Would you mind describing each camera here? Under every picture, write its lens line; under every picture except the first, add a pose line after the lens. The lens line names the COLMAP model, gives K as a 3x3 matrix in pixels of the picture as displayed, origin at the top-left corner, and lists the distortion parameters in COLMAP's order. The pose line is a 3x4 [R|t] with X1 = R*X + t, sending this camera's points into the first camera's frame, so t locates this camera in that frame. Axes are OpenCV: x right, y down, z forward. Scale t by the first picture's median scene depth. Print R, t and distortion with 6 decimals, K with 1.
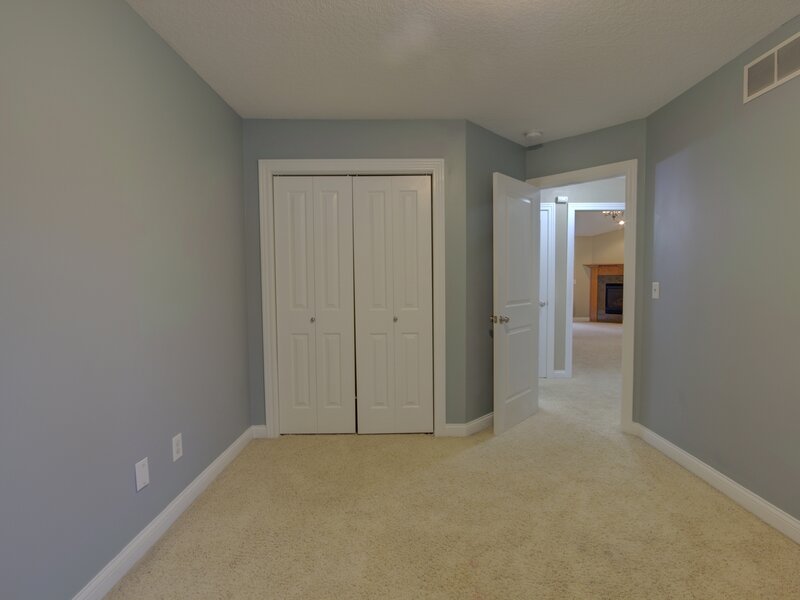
lens RADIAL K [[417.3, 0, 408.3], [0, 417.3, 306.3], [0, 0, 1]] dist [-0.007557, 0.000970]
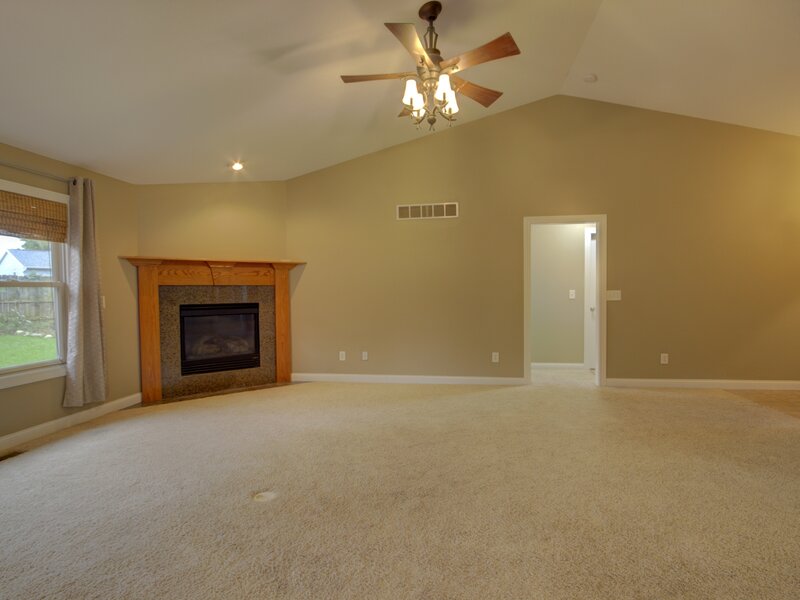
lens RADIAL K [[417.3, 0, 408.3], [0, 417.3, 306.3], [0, 0, 1]] dist [-0.007557, 0.000970]
pose [[0.156974, -0.032956, 0.987053, 0.095748], [0.066095, 0.997553, 0.022795, -0.047763], [-0.985389, 0.061661, 0.158768, 0.705128]]
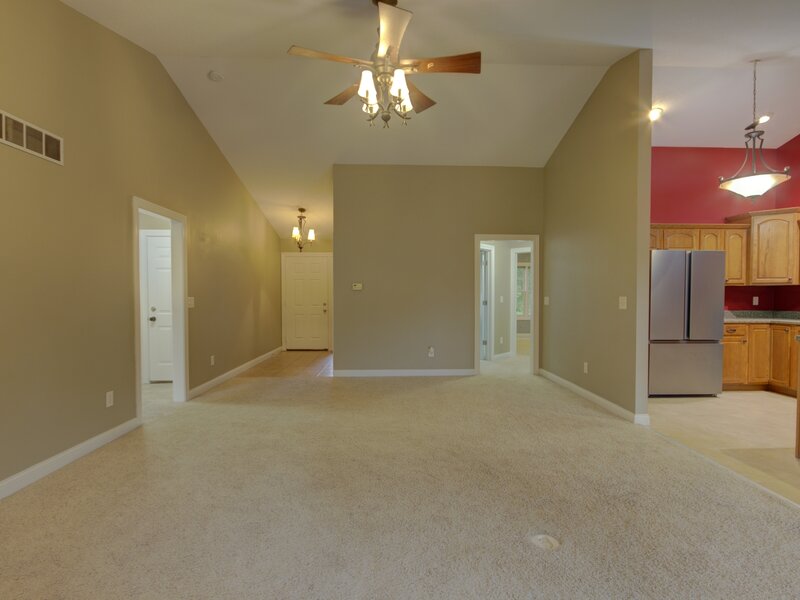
lens RADIAL K [[417.3, 0, 408.3], [0, 417.3, 306.3], [0, 0, 1]] dist [-0.007557, 0.000970]
pose [[-0.999767, 0.007618, -0.020192, 0.352751], [0.005872, 0.996350, 0.085164, -0.065592], [0.020767, 0.085026, -0.996162, 0.984337]]
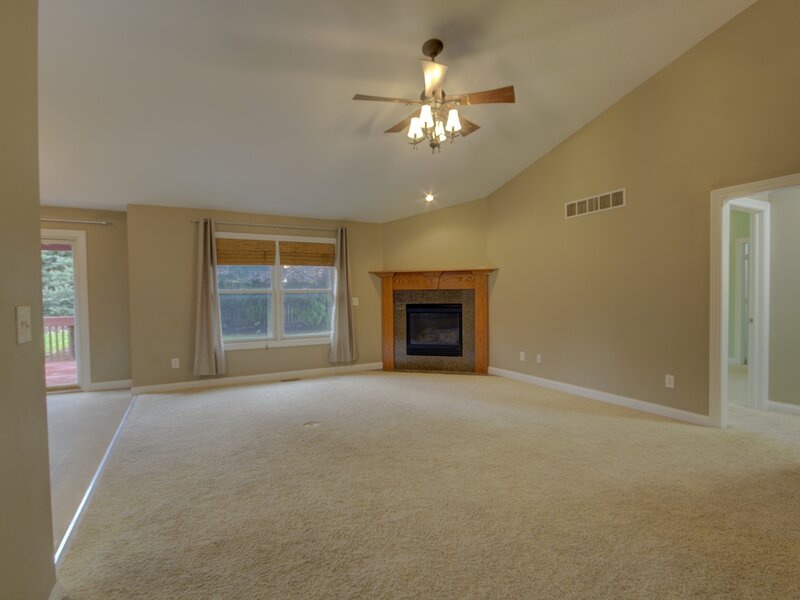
lens RADIAL K [[417.3, 0, 408.3], [0, 417.3, 306.3], [0, 0, 1]] dist [-0.007557, 0.000970]
pose [[0.888775, -0.017063, 0.458026, 0.207201], [0.032705, 0.999121, -0.026241, -0.036119], [-0.457175, 0.038302, 0.888551, 0.475185]]
